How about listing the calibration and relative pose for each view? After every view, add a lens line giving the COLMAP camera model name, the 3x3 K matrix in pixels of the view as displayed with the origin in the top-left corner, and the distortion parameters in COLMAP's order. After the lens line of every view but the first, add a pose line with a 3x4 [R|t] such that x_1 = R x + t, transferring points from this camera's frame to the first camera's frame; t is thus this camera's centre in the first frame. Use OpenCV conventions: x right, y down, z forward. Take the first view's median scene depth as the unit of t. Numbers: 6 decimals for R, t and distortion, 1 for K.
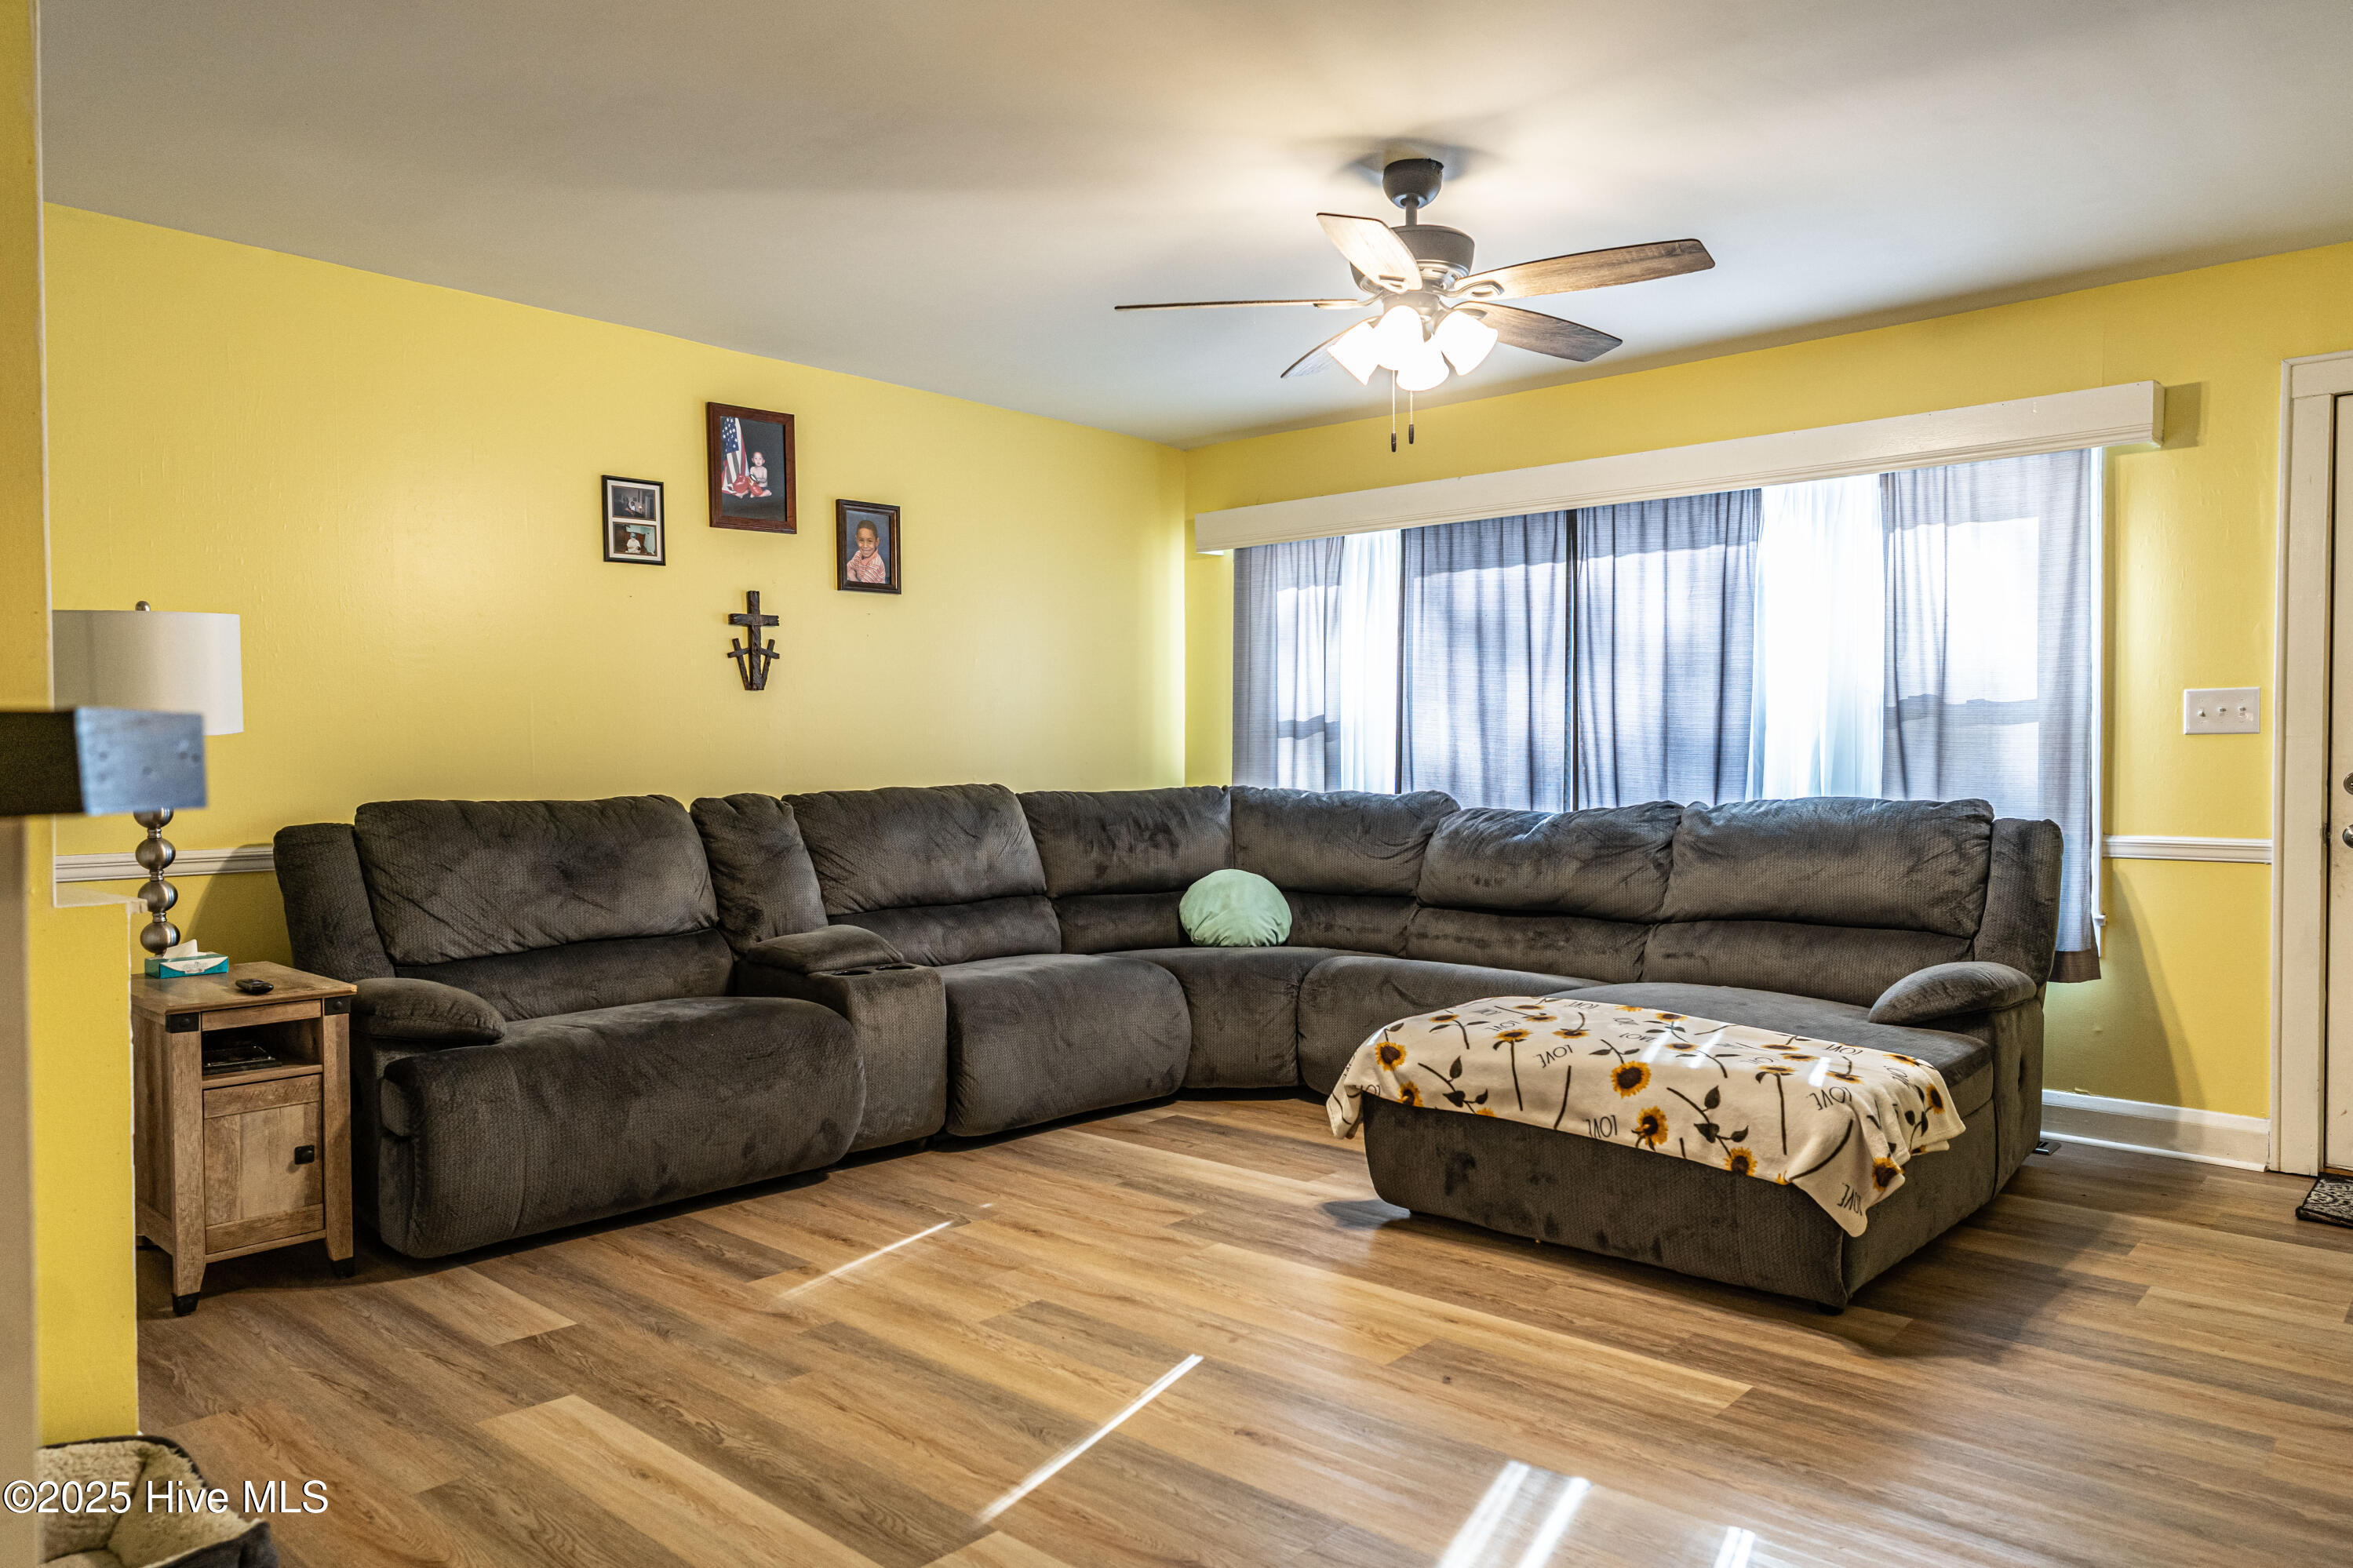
lens RADIAL K [[1584.5, 0, 1170.0], [0, 1584.5, 778.0], [0, 0, 1]] dist [-0.008346, -0.001342]
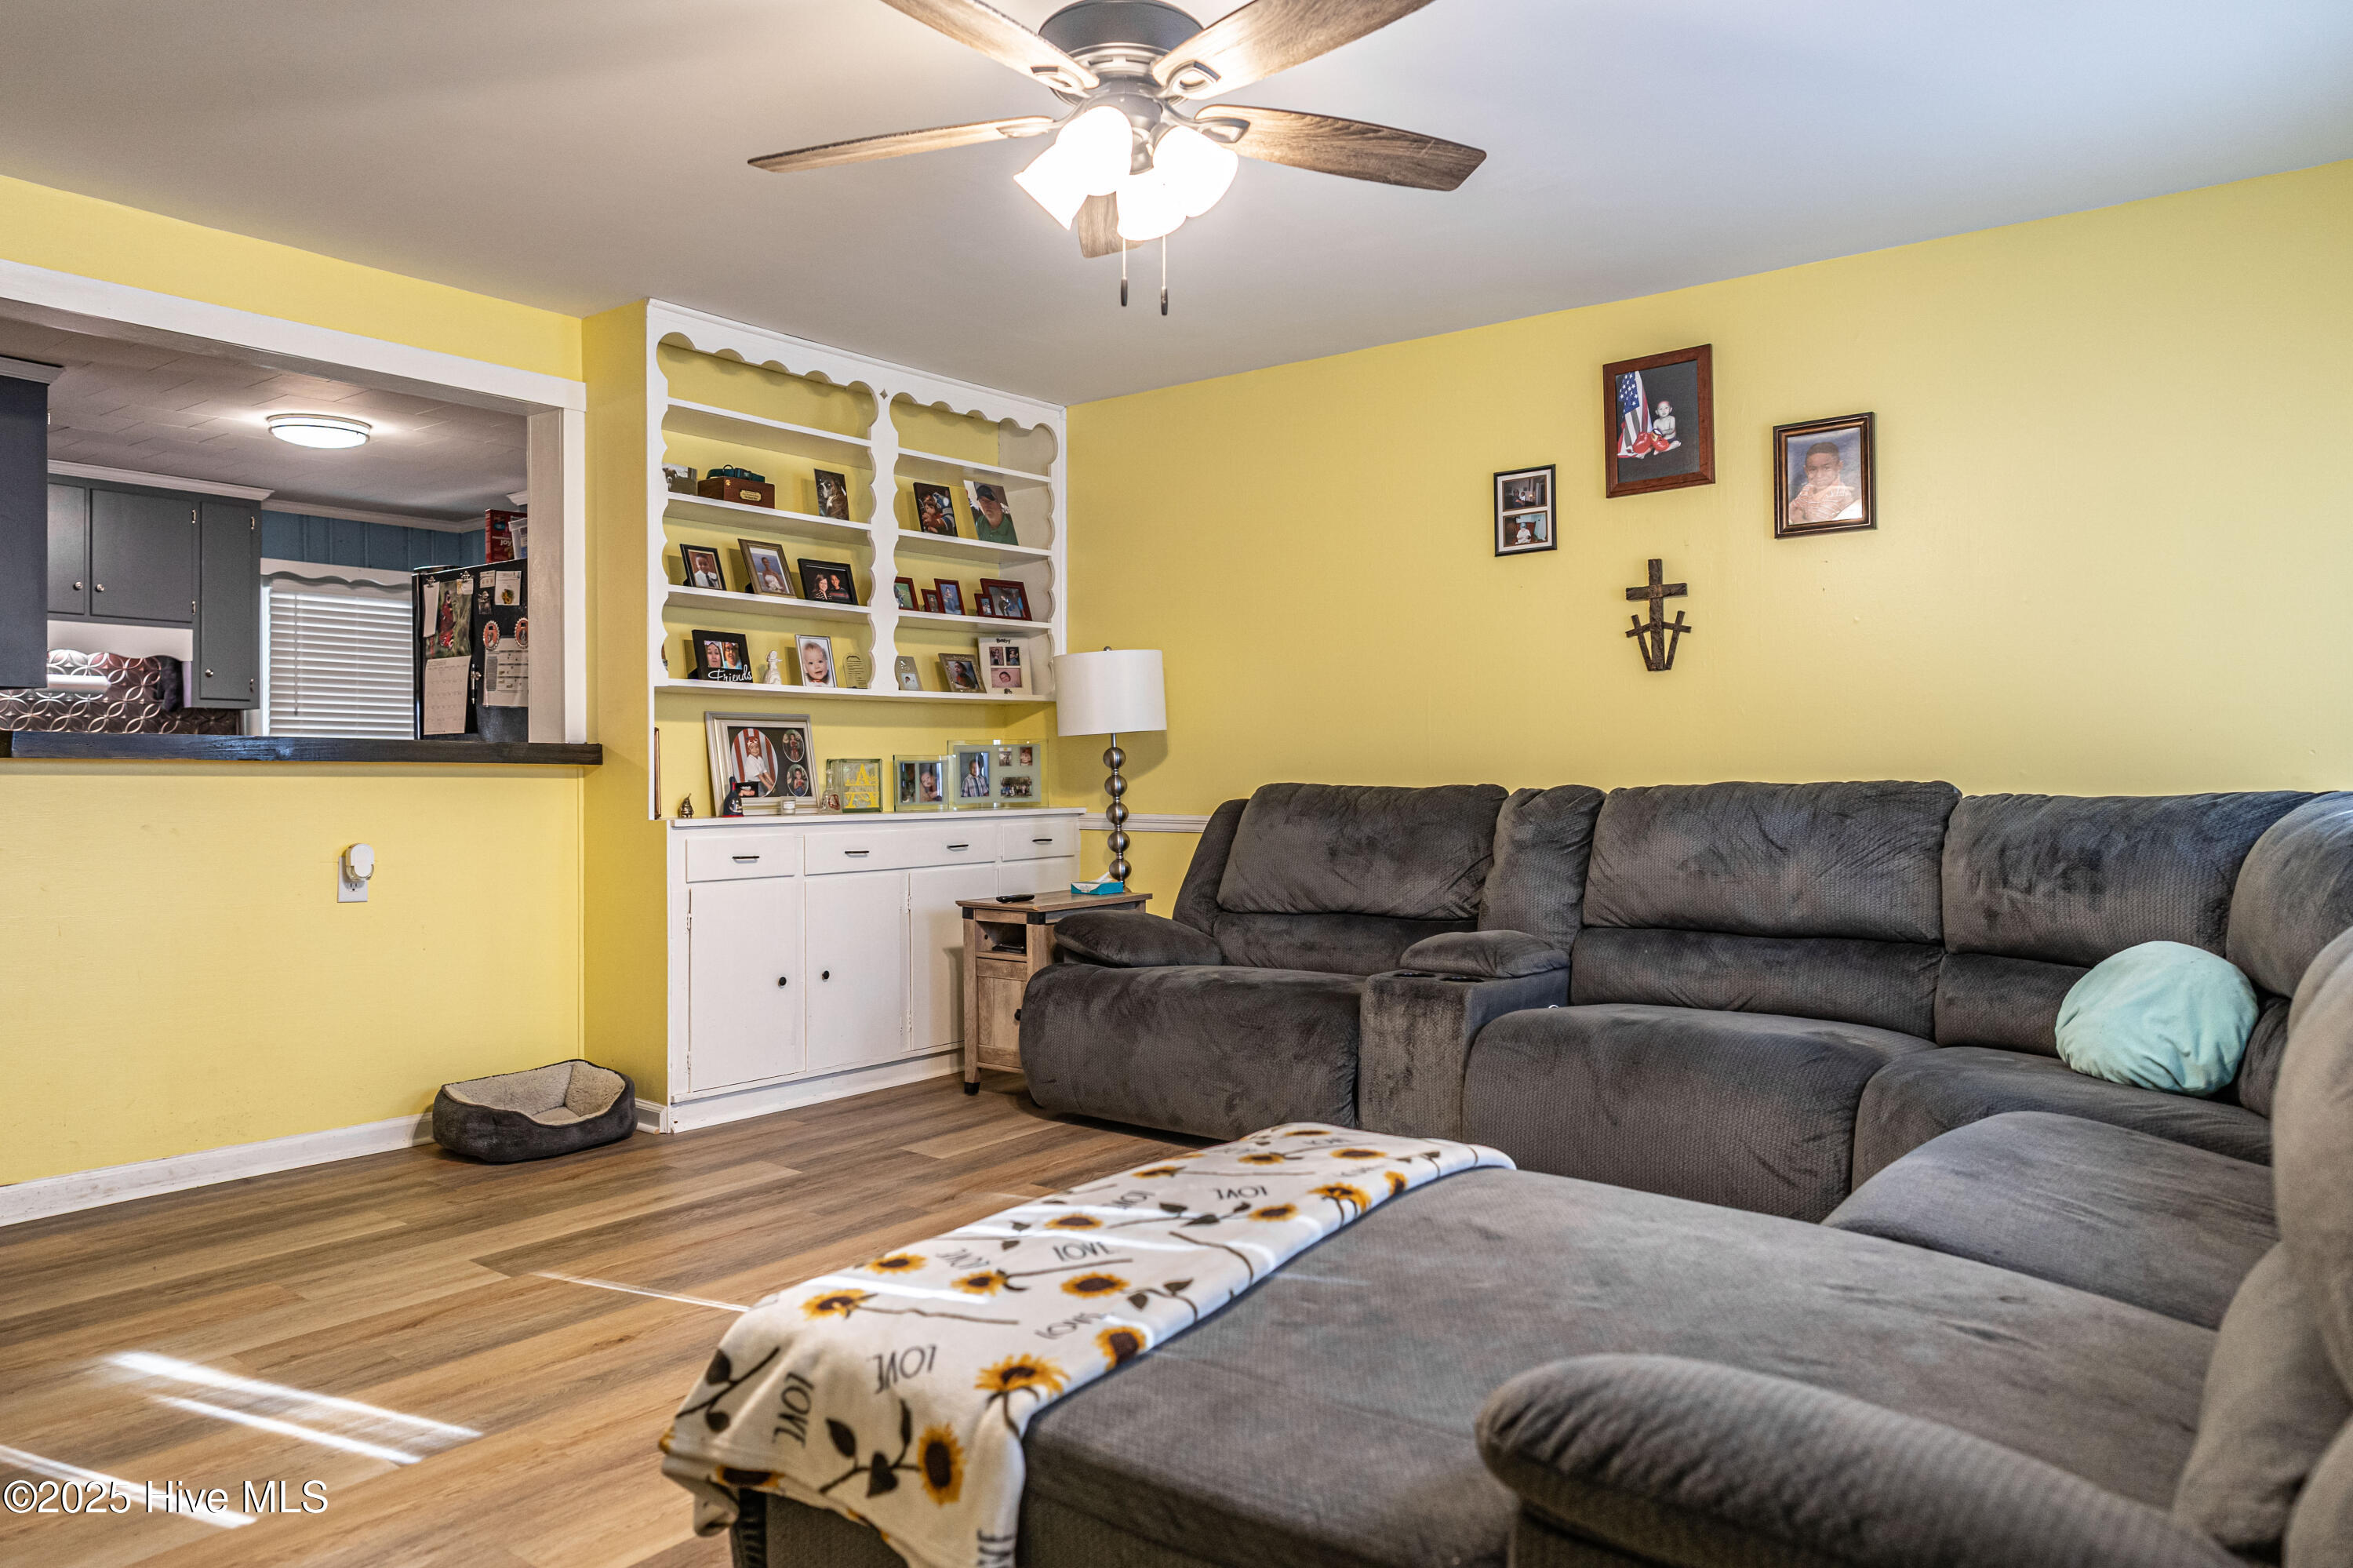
lens RADIAL K [[1584.8, 0, 1169.1], [0, 1584.8, 784.5], [0, 0, 1]] dist [-0.008346, -0.001342]
pose [[0.062733, 0.013911, -0.997933, 0.615808], [-0.011922, 0.999842, 0.013188, -0.000034], [0.997959, 0.011070, 0.062889, 0.678587]]
